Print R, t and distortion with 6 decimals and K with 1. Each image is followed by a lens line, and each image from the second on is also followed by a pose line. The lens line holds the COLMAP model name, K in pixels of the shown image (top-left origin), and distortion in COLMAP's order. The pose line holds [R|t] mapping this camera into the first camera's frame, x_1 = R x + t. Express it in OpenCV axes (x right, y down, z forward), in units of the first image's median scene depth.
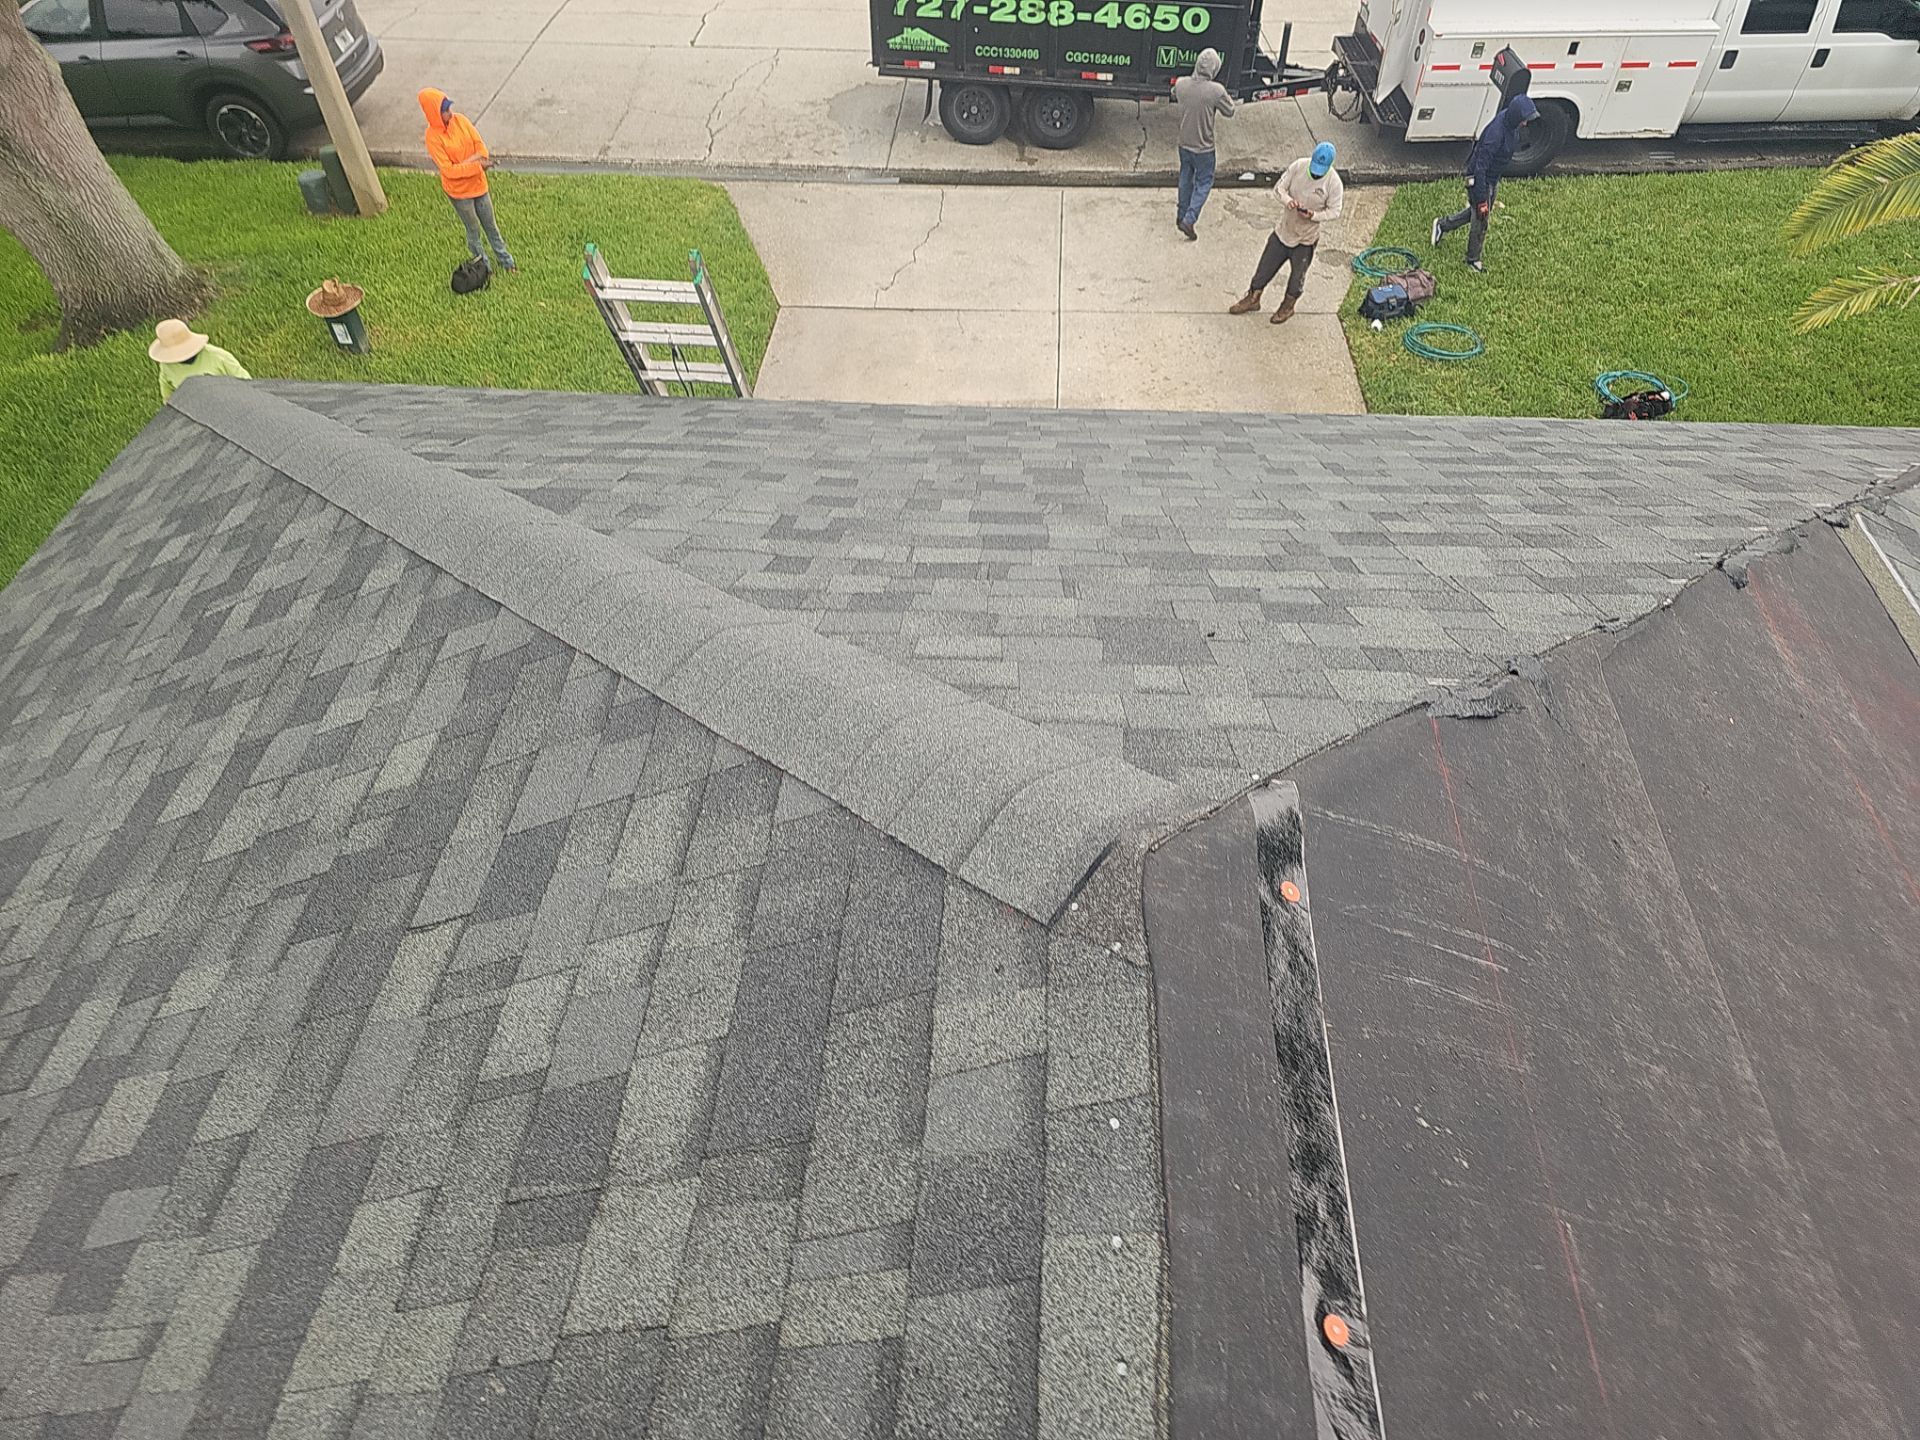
lens RADIAL K [[1259.1, 0, 1000.4], [0, 1259.1, 718.2], [0, 0, 1]] dist [0.051652, -0.039156]
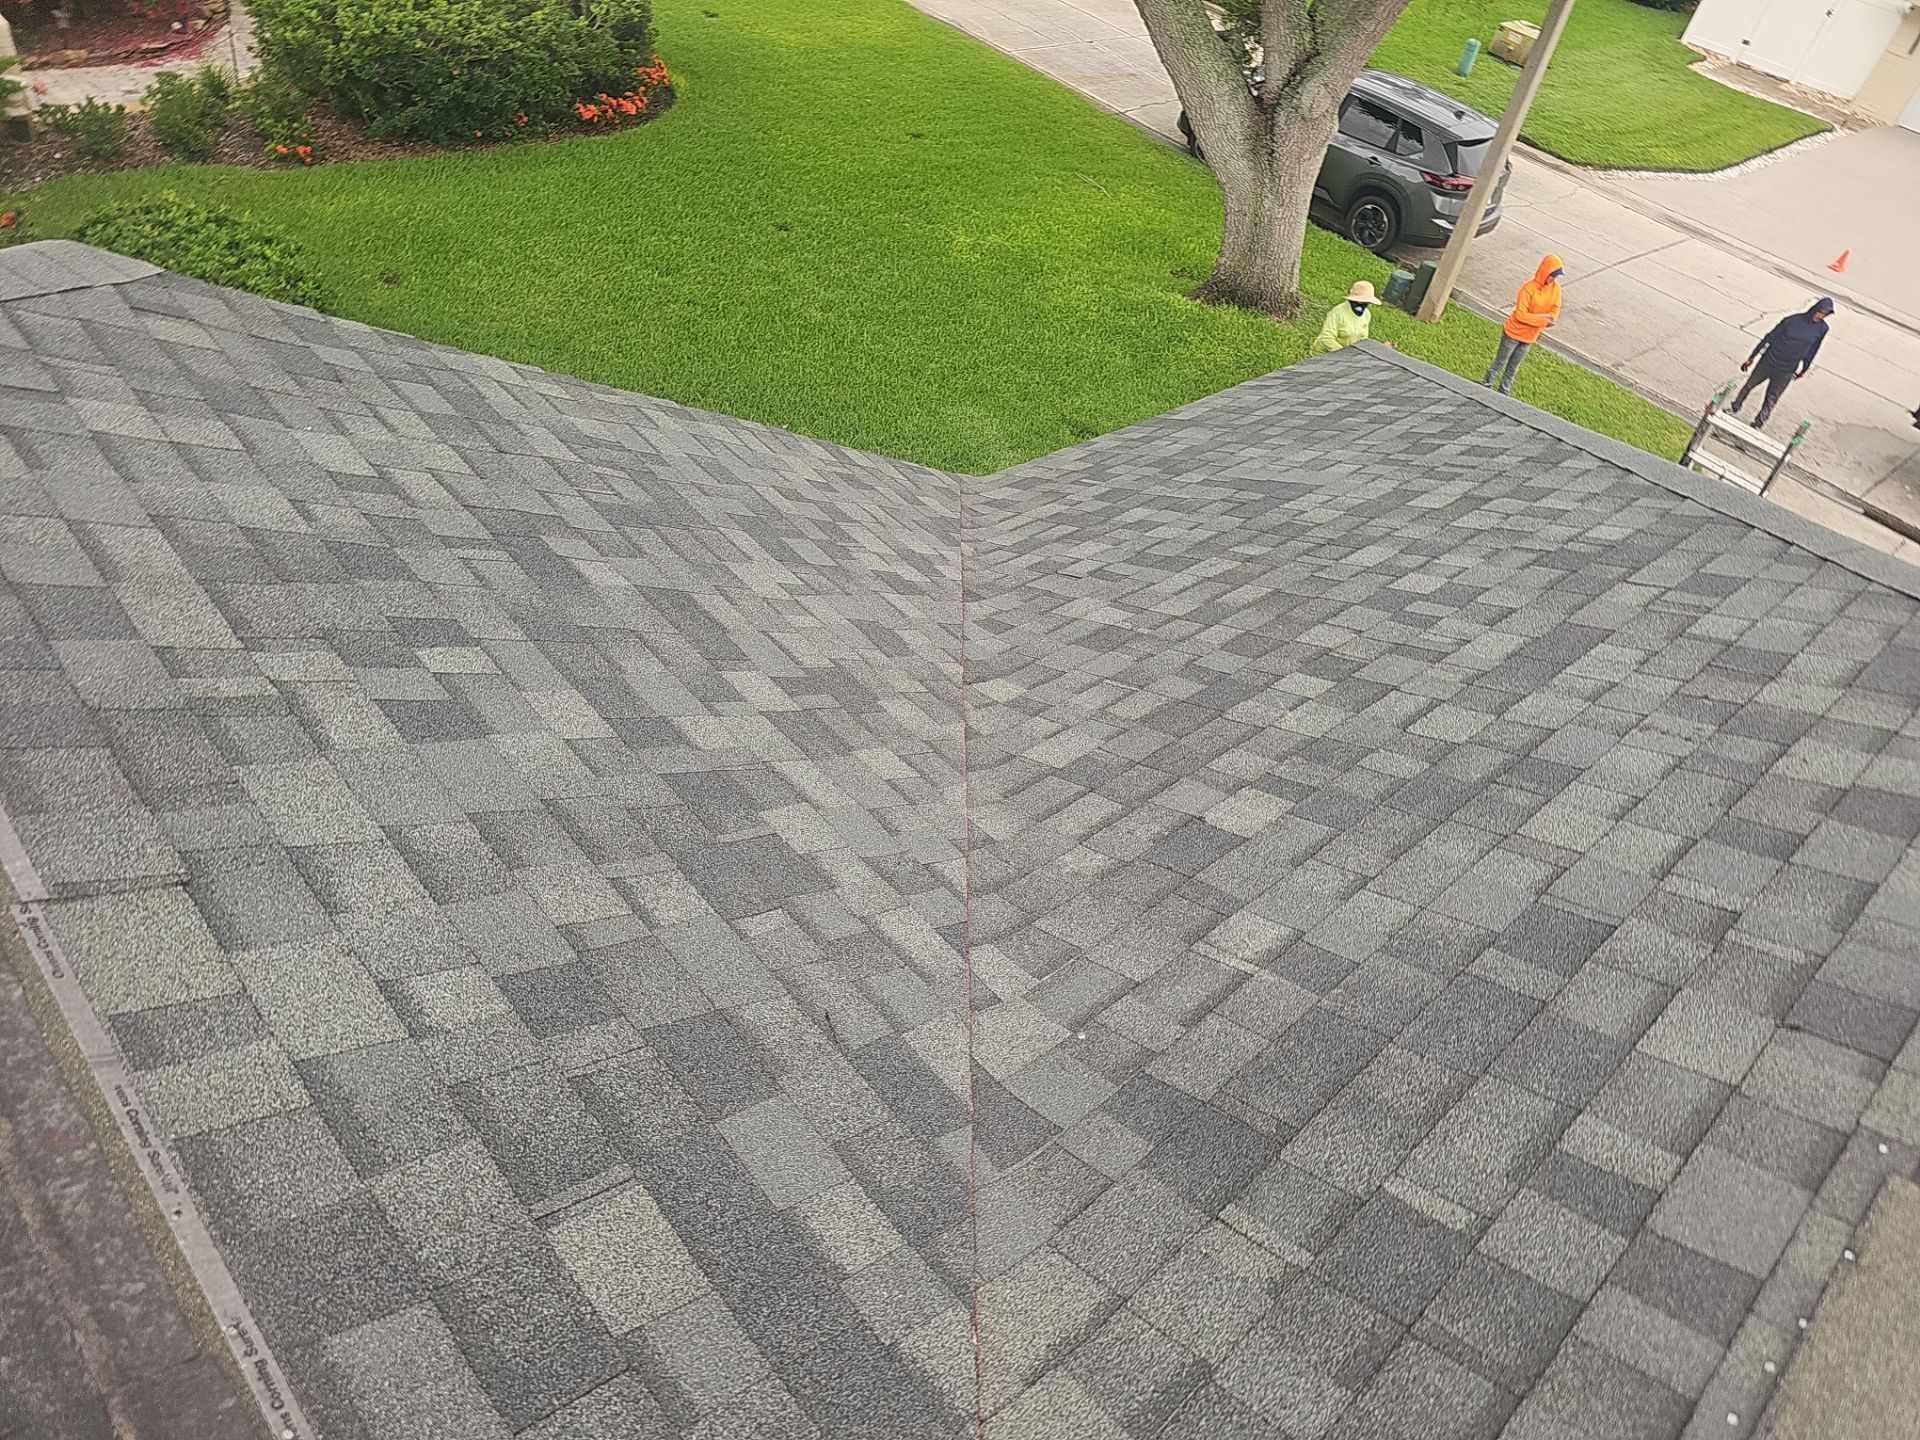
lens RADIAL K [[1259.1, 0, 967.8], [0, 1259.1, 726.8], [0, 0, 1]] dist [0.051652, -0.039156]
pose [[0.692348, 0.577450, -0.432673, -0.036657], [-0.630289, 0.775893, 0.026947, 0.155502], [0.351268, 0.254052, 0.901148, -0.164678]]
